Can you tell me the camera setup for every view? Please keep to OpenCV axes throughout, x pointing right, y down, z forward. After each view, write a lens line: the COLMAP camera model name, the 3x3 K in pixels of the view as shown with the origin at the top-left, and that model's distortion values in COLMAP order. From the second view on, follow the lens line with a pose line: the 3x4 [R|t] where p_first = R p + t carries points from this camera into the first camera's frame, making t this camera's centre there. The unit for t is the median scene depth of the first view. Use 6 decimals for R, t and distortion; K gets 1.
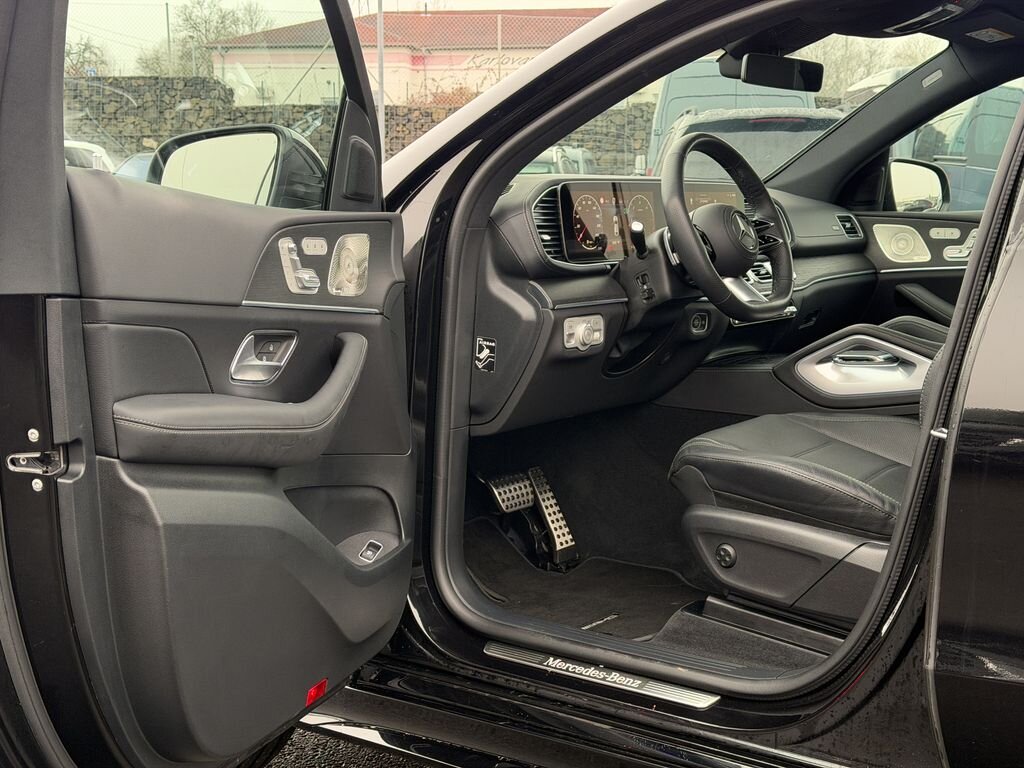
lens RADIAL K [[1434.7, 0, 512.0], [0, 1434.7, 384.0], [0, 0, 1]] dist [0.158441, -0.008460]
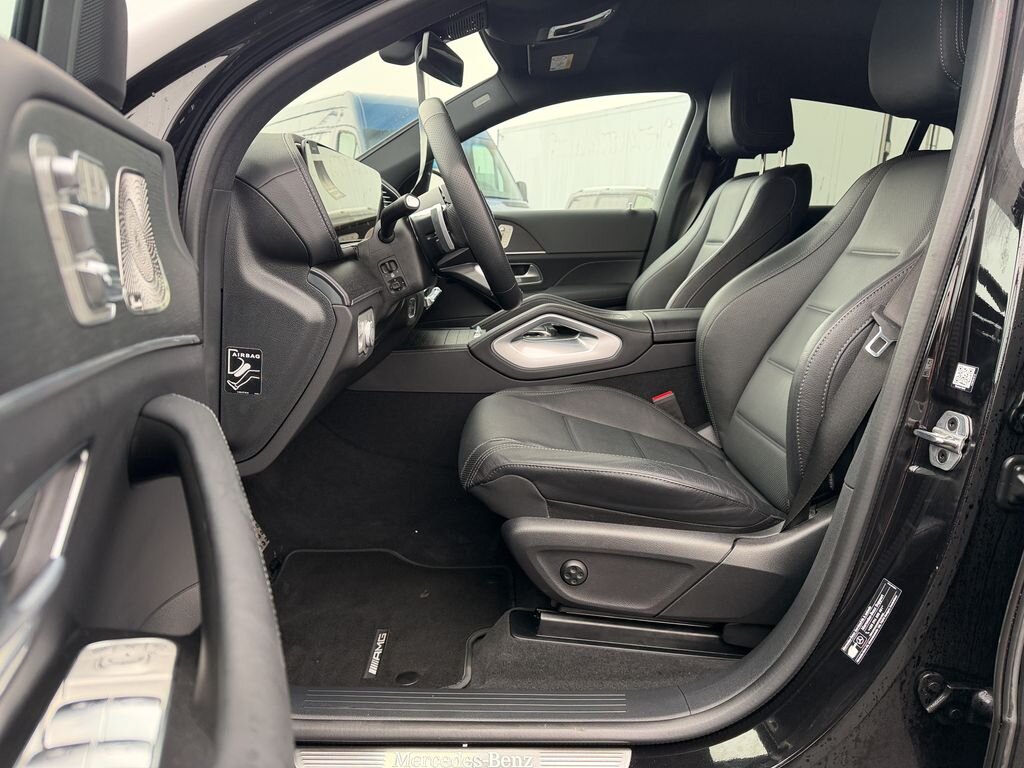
lens RADIAL K [[717.1, 0, 512.0], [0, 717.1, 384.0], [0, 0, 1]] dist [0.167286, -0.287659]
pose [[0.789334, -0.111004, 0.603847, -0.138100], [0.051770, 0.992051, 0.114694, -0.050437], [-0.611778, -0.059271, 0.788806, 0.644589]]
